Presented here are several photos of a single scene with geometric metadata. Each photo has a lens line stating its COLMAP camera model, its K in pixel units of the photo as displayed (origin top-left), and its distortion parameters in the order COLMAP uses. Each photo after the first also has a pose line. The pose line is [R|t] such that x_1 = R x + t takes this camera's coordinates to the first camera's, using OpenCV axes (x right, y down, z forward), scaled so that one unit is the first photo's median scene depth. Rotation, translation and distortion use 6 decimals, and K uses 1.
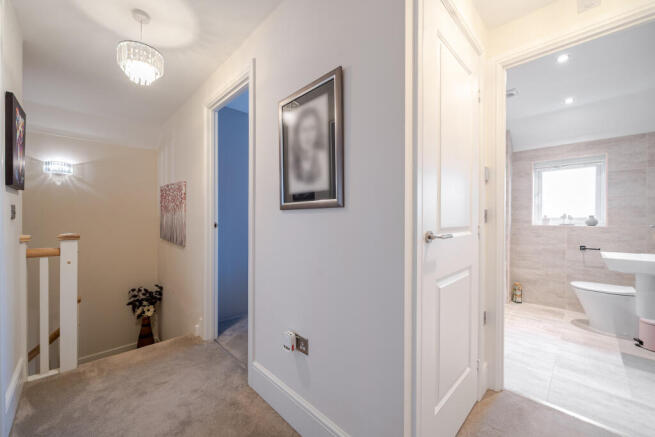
lens RADIAL K [[253.4, 0, 327.5], [0, 253.4, 218.5], [0, 0, 1]] dist [0.000550, 0.000081]
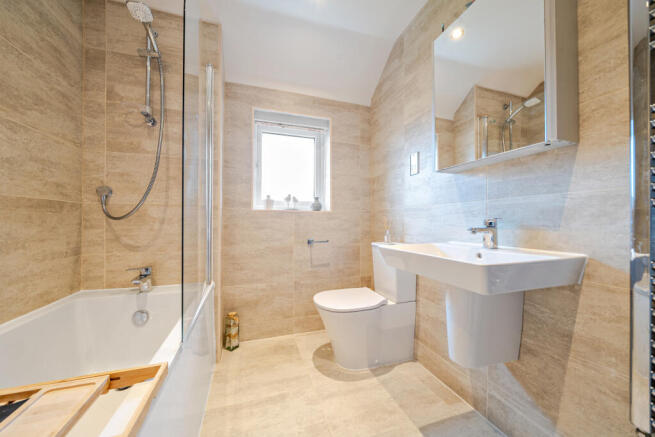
lens RADIAL K [[232.9, 0, 327.5], [0, 232.9, 218.5], [0, 0, 1]] dist [-0.001692, -0.000051]
pose [[0.443629, 0.004450, 0.896199, 0.407838], [0.000973, 0.999985, -0.005447, 0.052210], [-0.896210, 0.003288, 0.443618, 0.623364]]
